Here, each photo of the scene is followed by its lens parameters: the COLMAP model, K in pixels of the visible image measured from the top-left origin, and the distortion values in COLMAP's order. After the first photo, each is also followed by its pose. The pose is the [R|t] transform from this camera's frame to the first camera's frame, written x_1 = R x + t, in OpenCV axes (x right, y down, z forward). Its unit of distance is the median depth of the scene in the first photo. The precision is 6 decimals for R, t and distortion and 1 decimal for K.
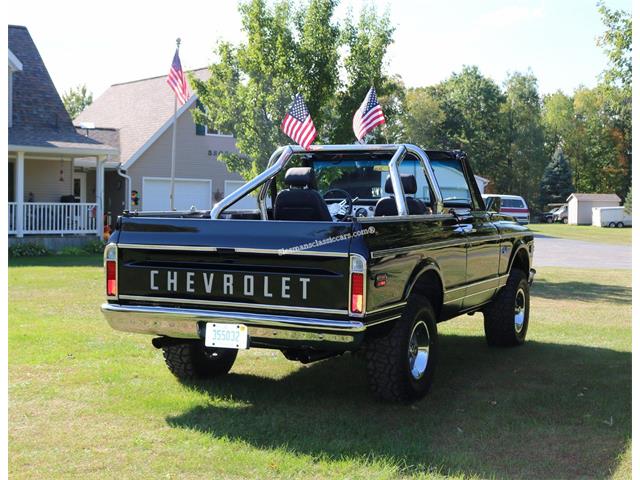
lens RADIAL K [[904.1, 0, 295.6], [0, 904.1, 265.6], [0, 0, 1]] dist [-0.099074, 0.015304]
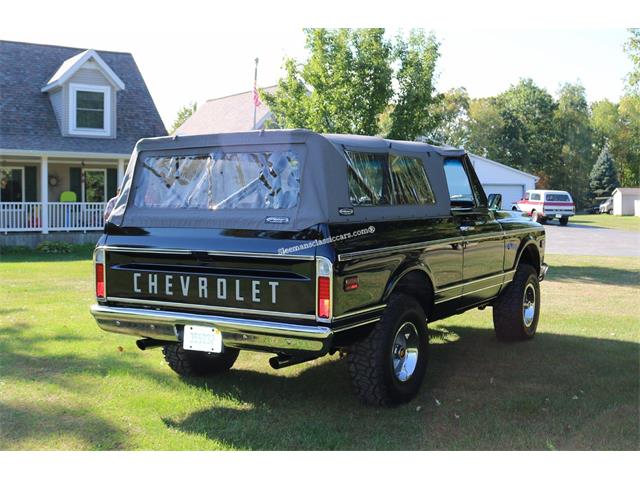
lens RADIAL K [[760.3, 0, 326.9], [0, 760.3, 259.6], [0, 0, 1]] dist [-0.102572, 0.025342]
pose [[0.996942, -0.008122, -0.077716, 0.097826], [0.008869, 0.999918, 0.009277, -0.012787], [0.077634, -0.009938, 0.996932, 0.140049]]
